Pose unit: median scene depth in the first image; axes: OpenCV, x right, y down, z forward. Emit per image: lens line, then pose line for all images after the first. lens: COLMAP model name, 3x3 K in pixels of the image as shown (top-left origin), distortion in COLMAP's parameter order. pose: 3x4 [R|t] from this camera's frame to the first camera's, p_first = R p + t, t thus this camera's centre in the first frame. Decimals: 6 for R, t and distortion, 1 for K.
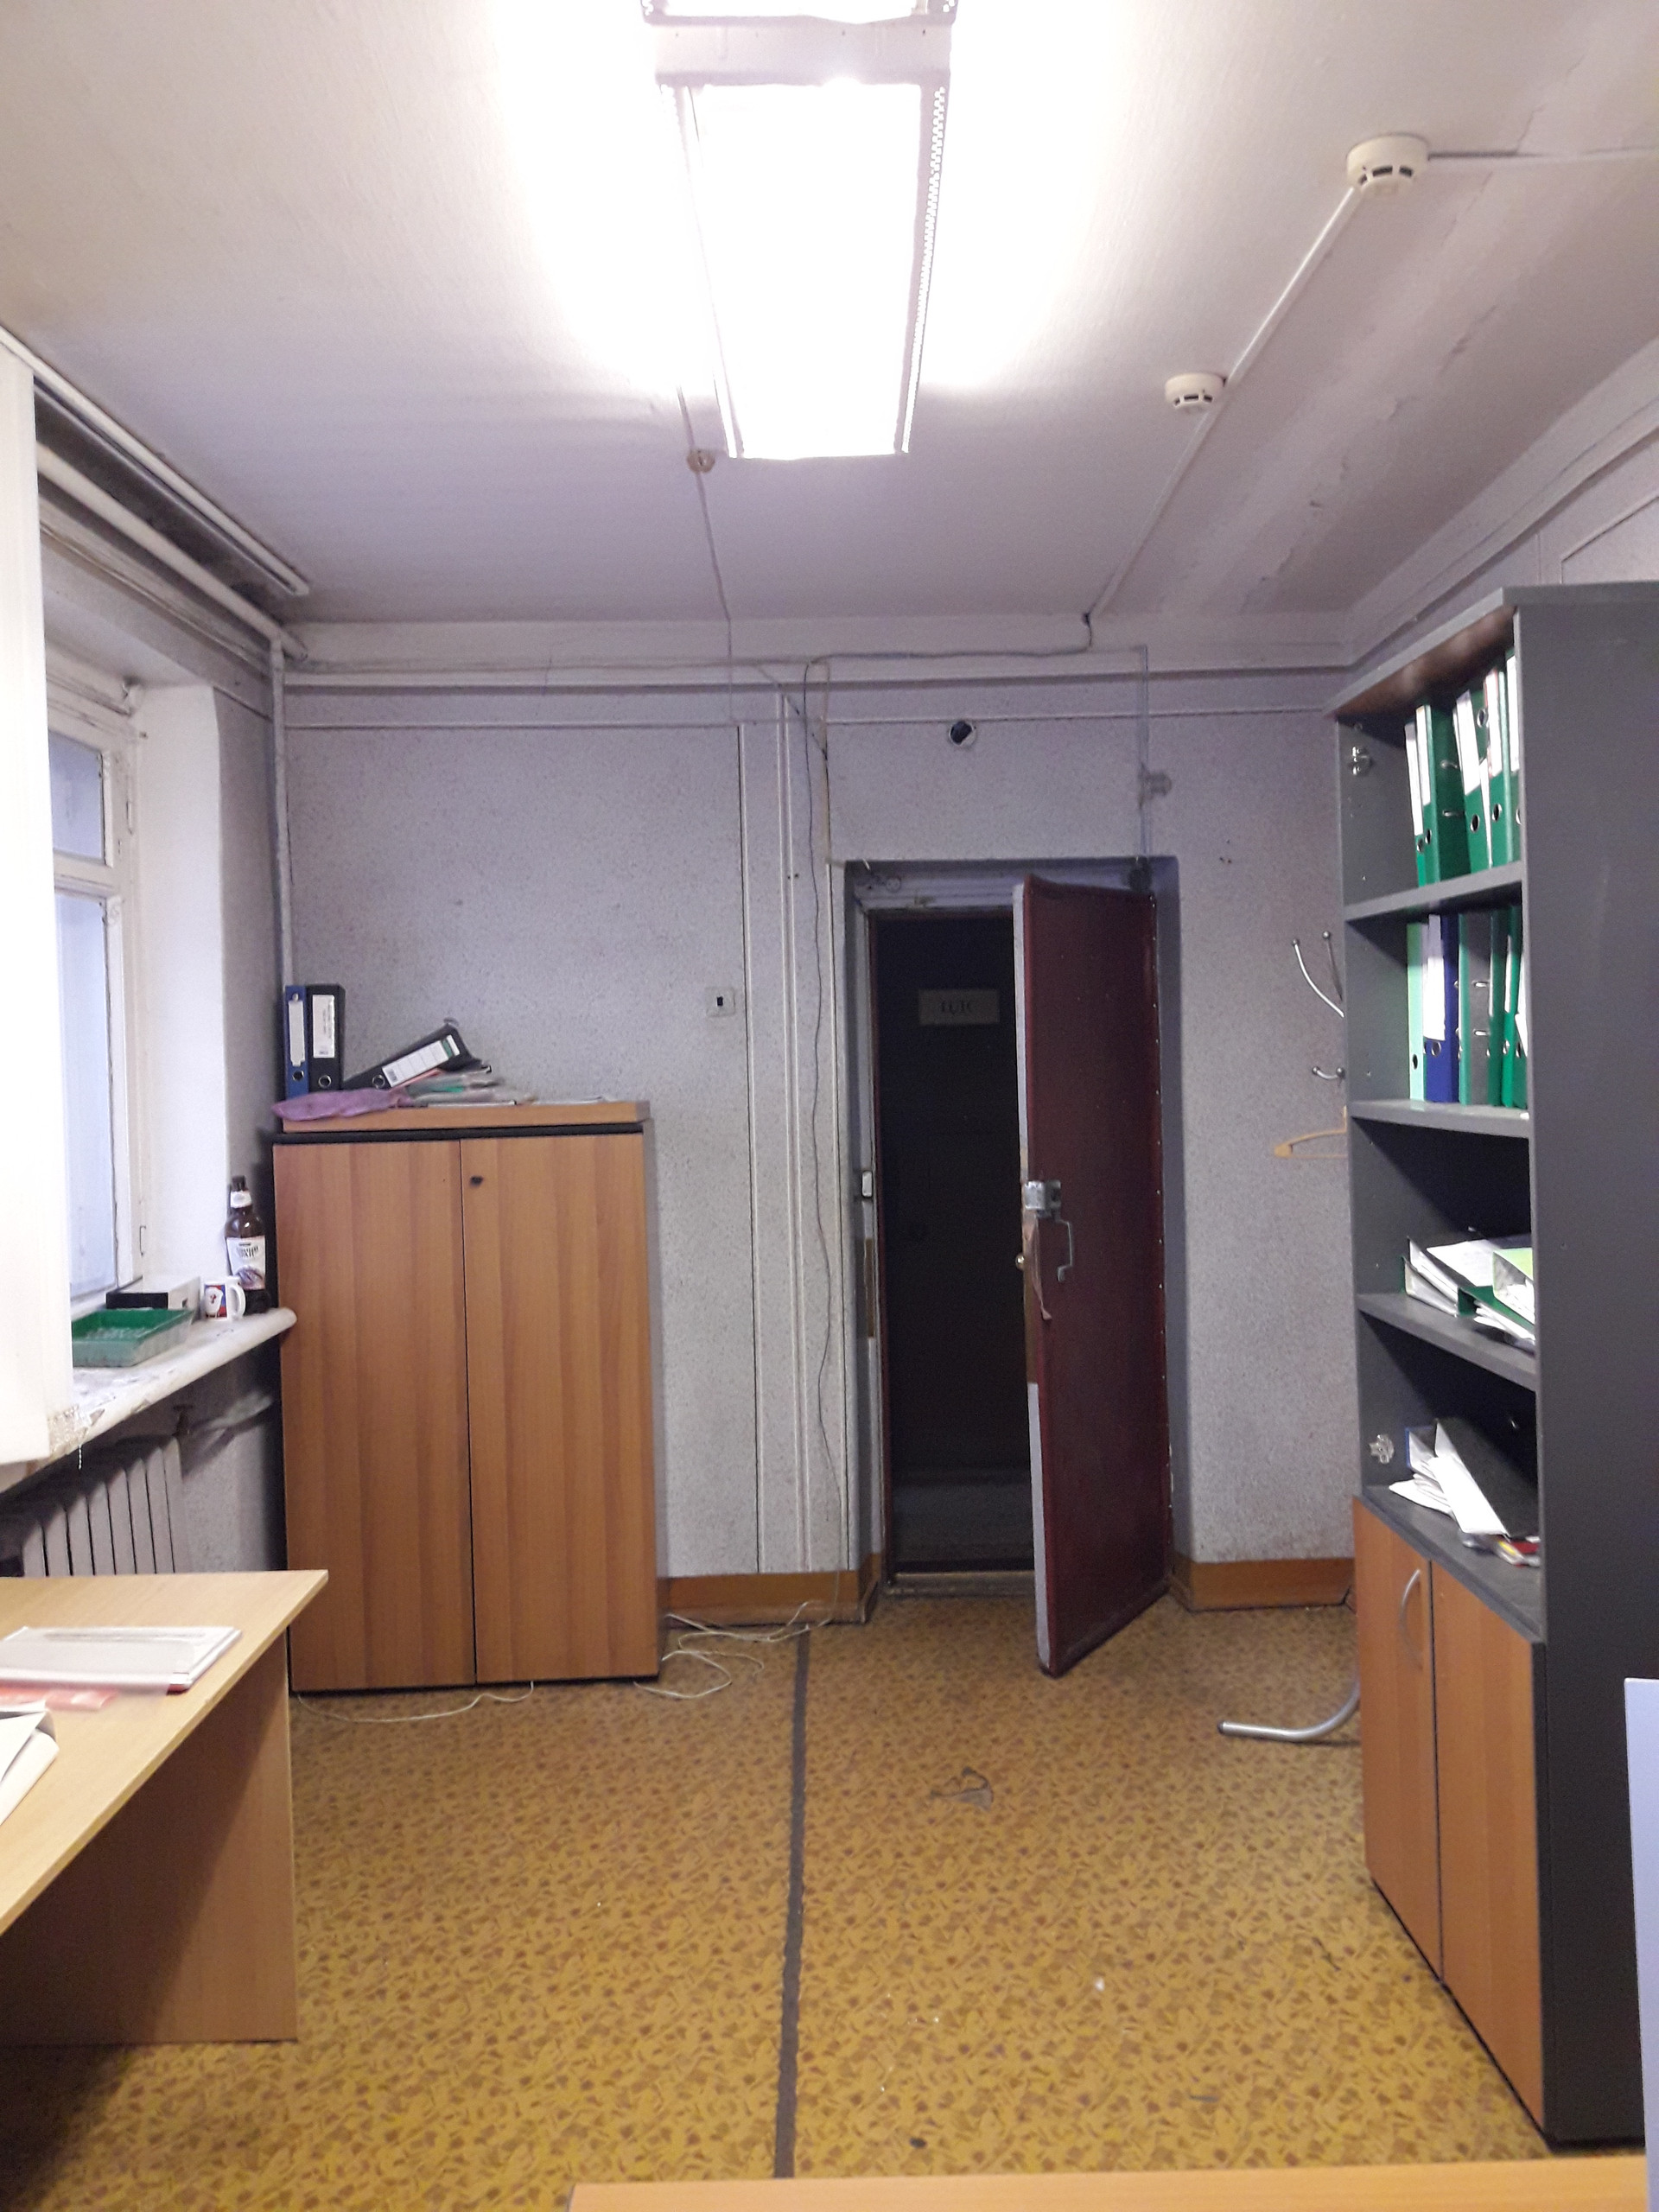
lens RADIAL K [[1816.3, 0, 839.4], [0, 1816.3, 1121.1], [0, 0, 1]] dist [0.261220, -0.718004]
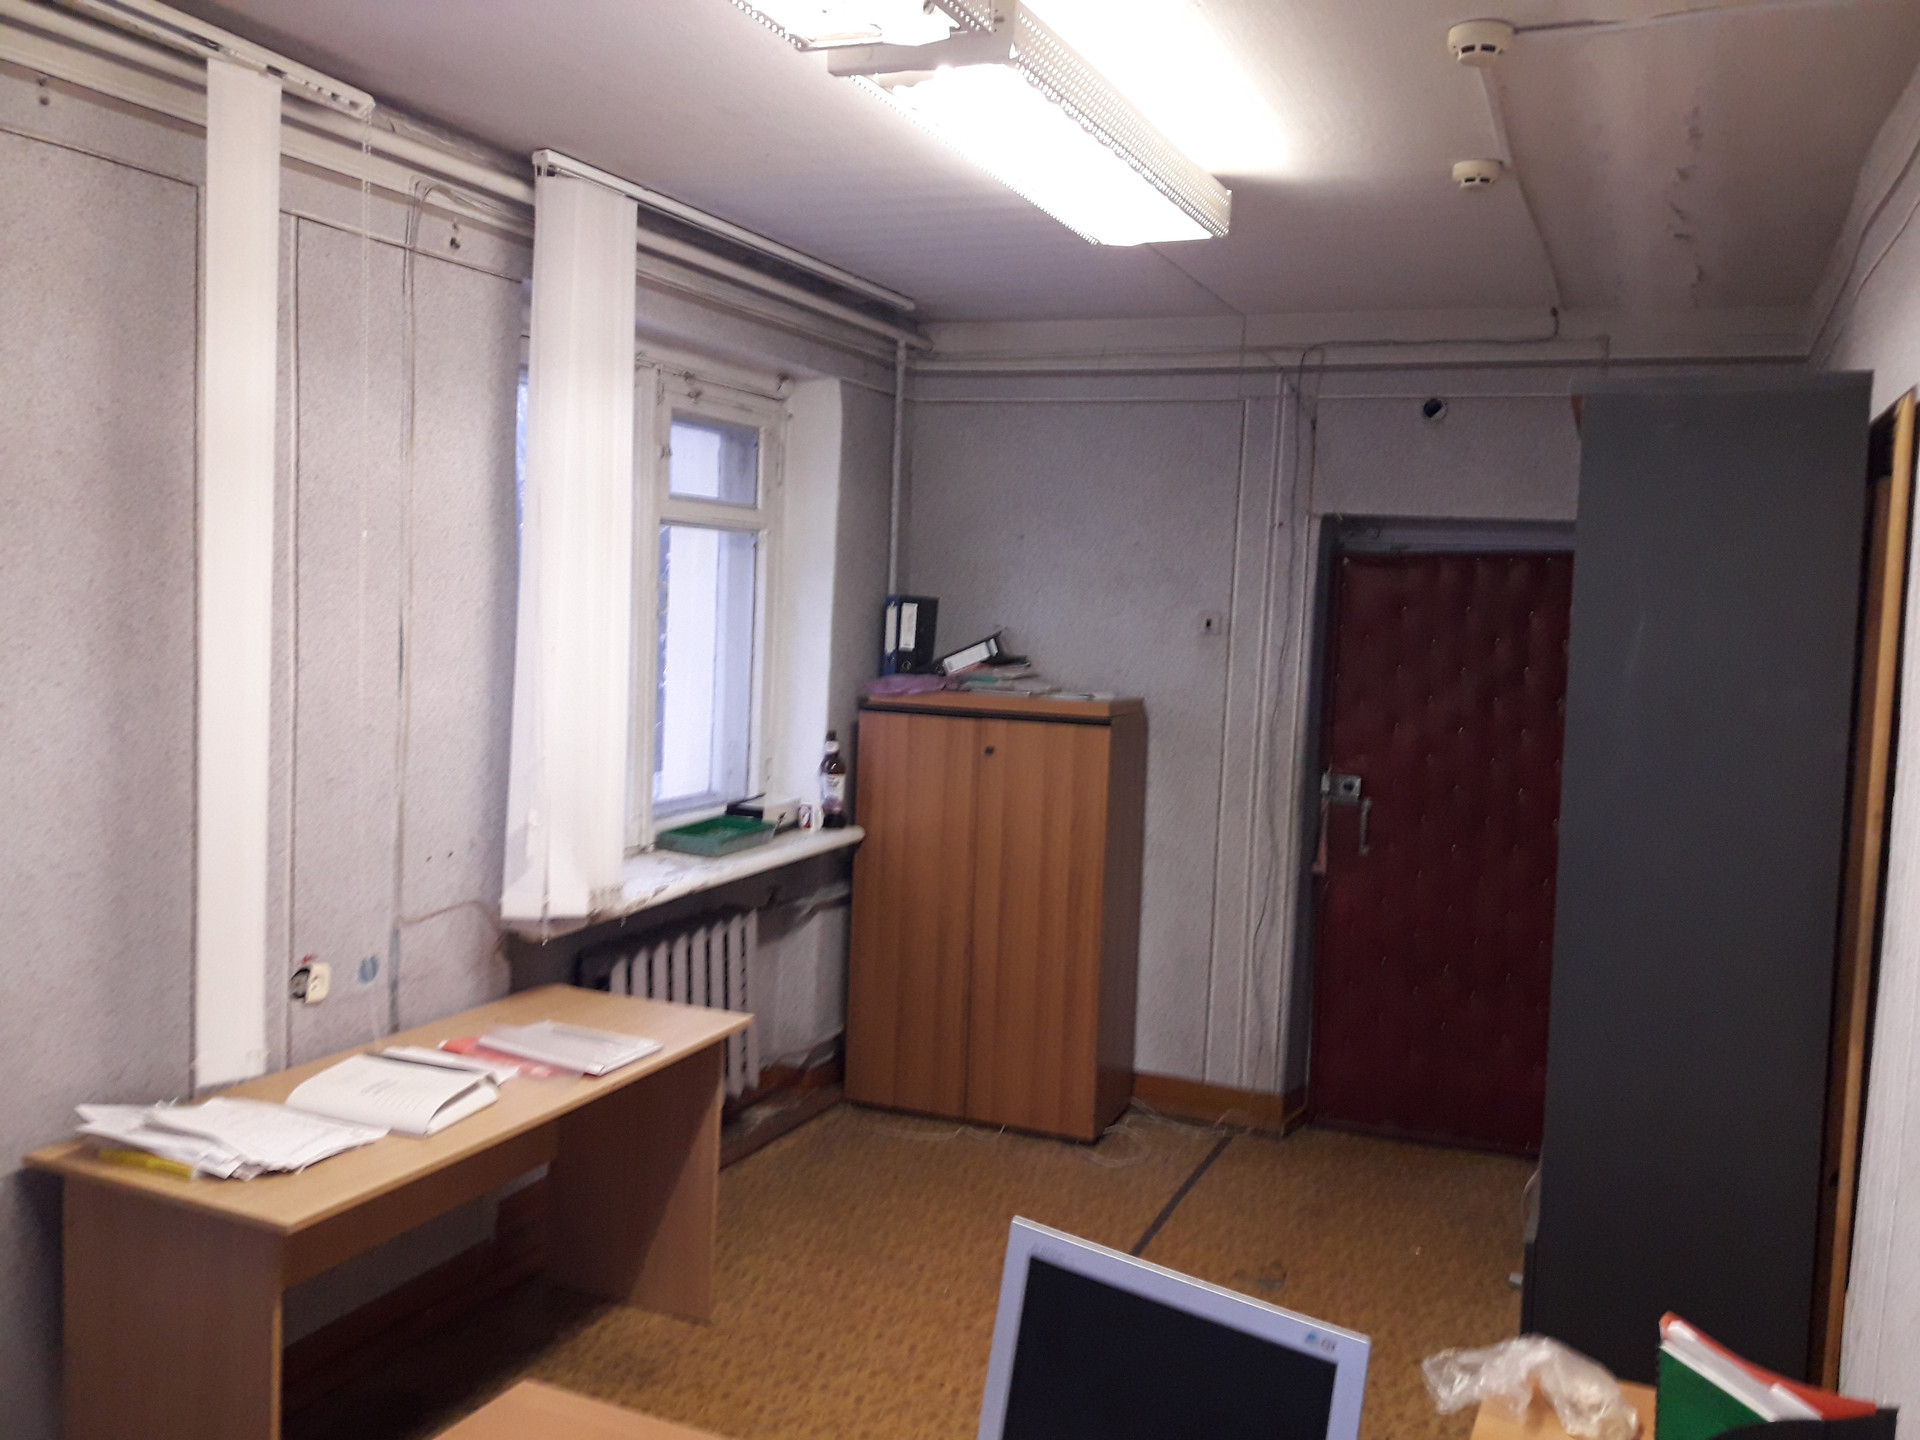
lens RADIAL K [[1576.6, 0, 973.9], [0, 1576.6, 719.8], [0, 0, 1]] dist [0.261220, -0.718004]
pose [[0.918189, 0.093784, -0.384882, 0.223941], [-0.079770, 0.995443, 0.052257, -0.047371], [0.388028, -0.017280, 0.921485, -0.064837]]
